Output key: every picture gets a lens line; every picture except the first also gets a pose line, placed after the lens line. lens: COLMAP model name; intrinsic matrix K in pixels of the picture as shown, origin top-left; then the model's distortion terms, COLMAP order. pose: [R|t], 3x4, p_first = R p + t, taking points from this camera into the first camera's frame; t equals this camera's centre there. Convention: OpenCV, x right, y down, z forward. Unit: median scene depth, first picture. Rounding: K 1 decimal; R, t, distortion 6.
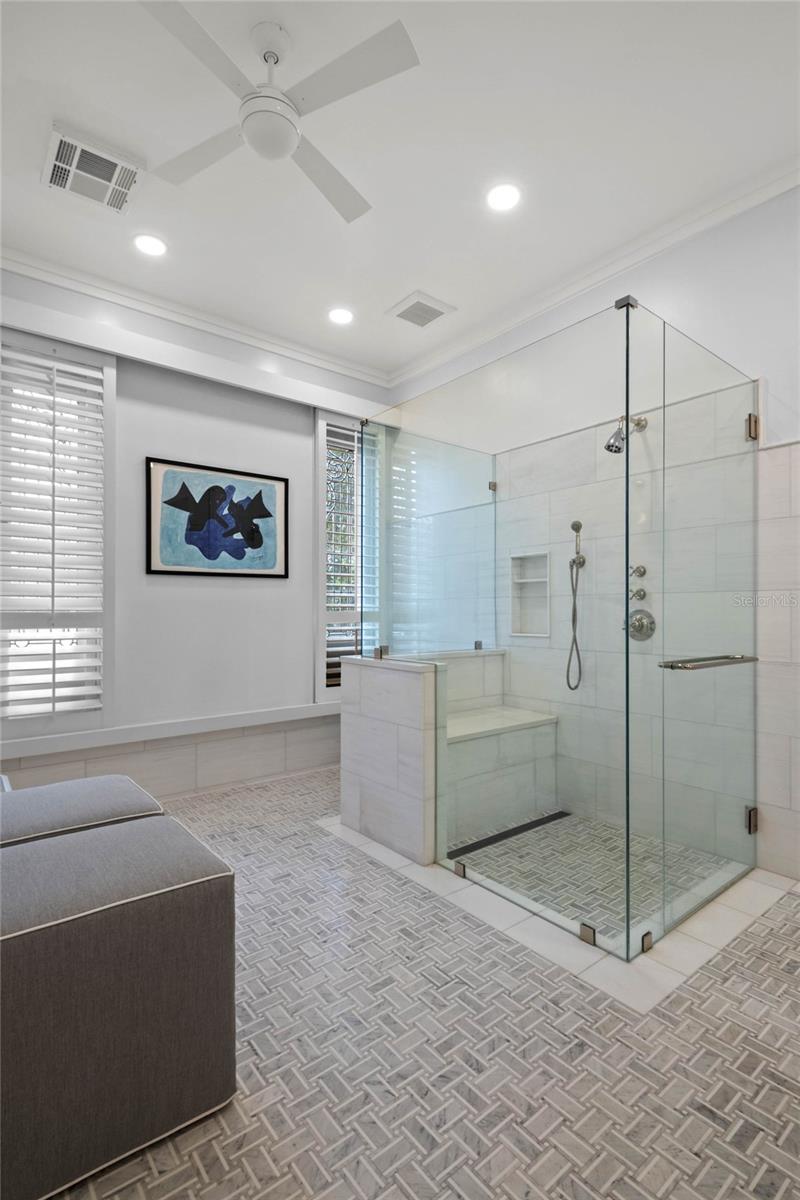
lens RADIAL K [[569.6, 0, 401.2], [0, 569.6, 607.9], [0, 0, 1]] dist [-0.010538, -0.002706]
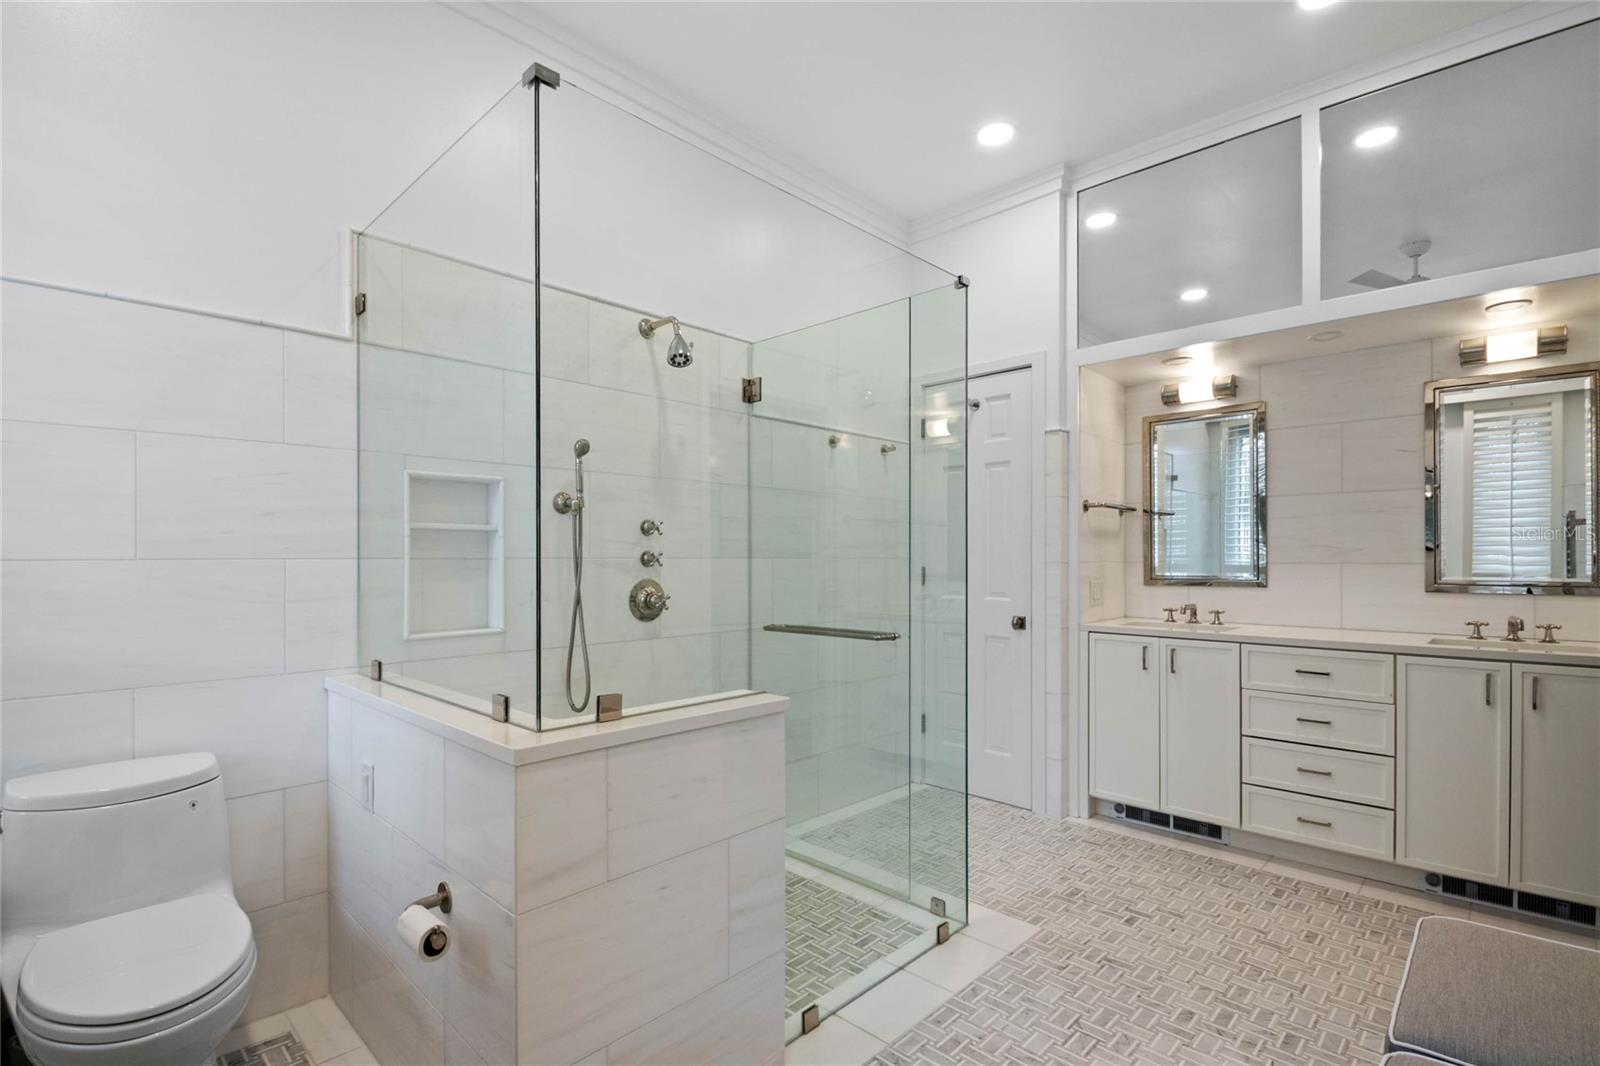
lens RADIAL K [[759.4, 0, 782.4], [0, 759.4, 557.5], [0, 0, 1]] dist [-0.010538, -0.002706]
pose [[-0.122327, -0.001173, 0.992489, -0.687138], [-0.003930, 0.999992, 0.000698, -0.031505], [-0.992482, -0.003815, -0.122330, 1.119667]]
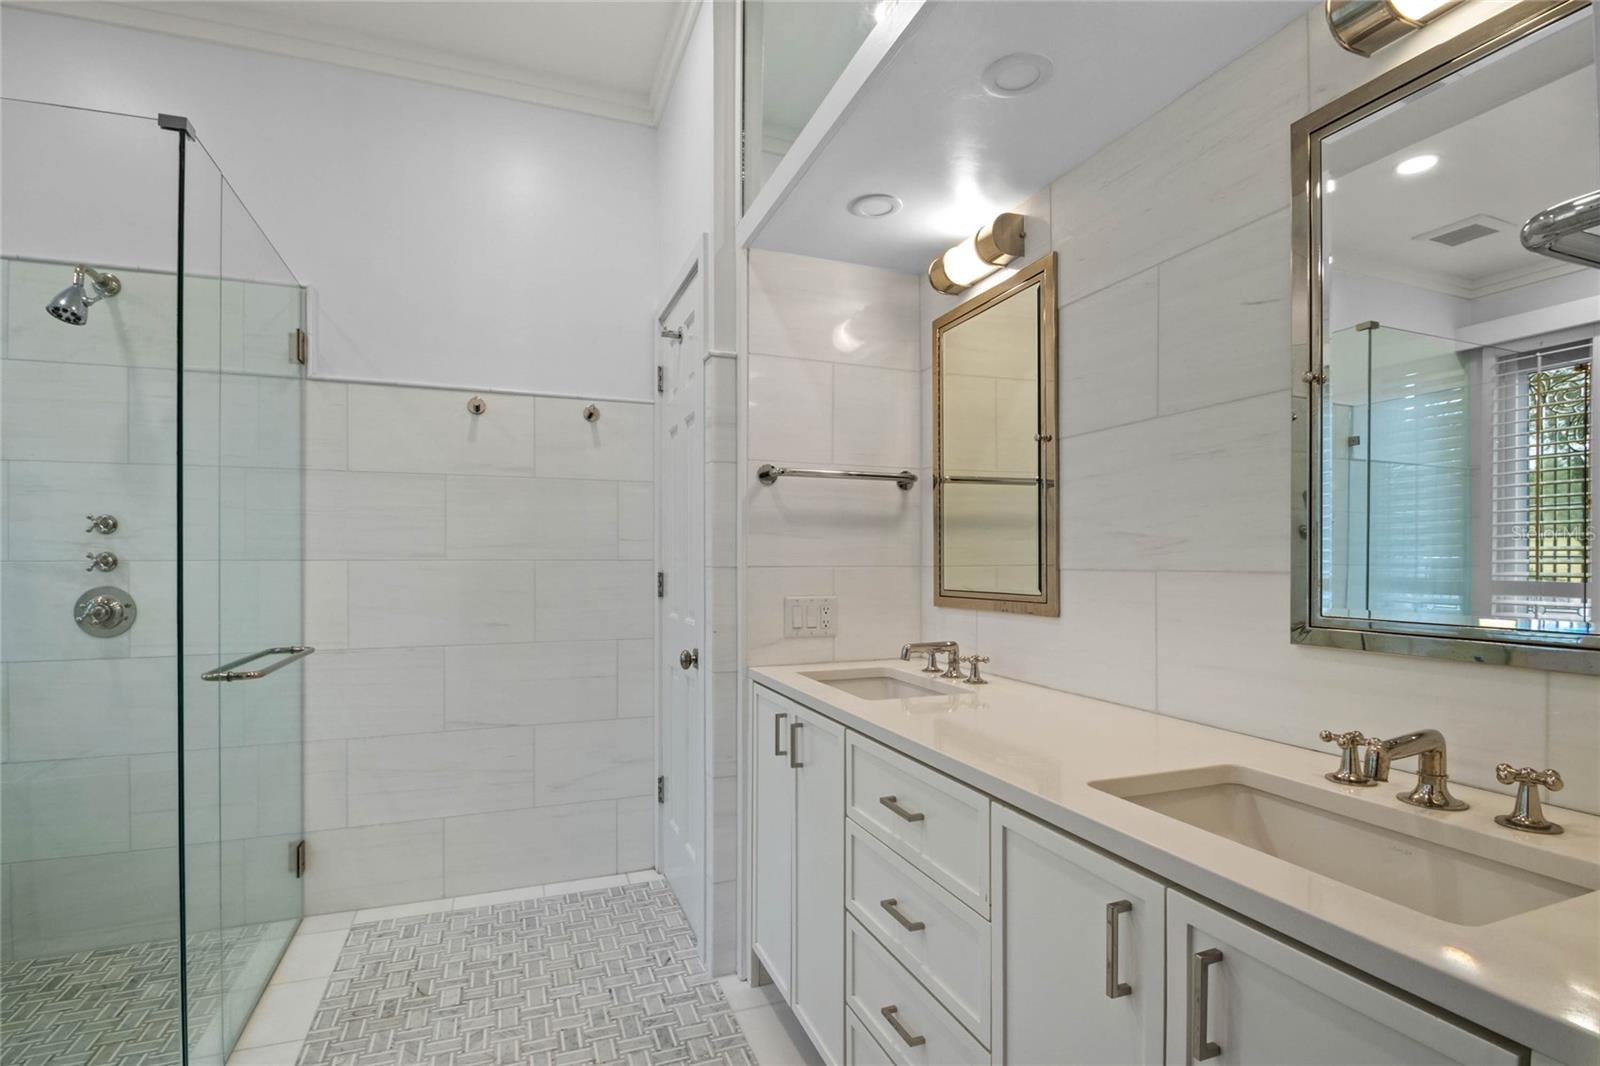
lens RADIAL K [[759.4, 0, 790.7], [0, 759.4, 562.4], [0, 0, 1]] dist [-0.010538, -0.002706]
pose [[0.307777, -0.003753, 0.951451, -0.149184], [-0.001635, 0.999989, 0.004473, -0.032863], [-0.951457, -0.002932, 0.307768, 0.052030]]
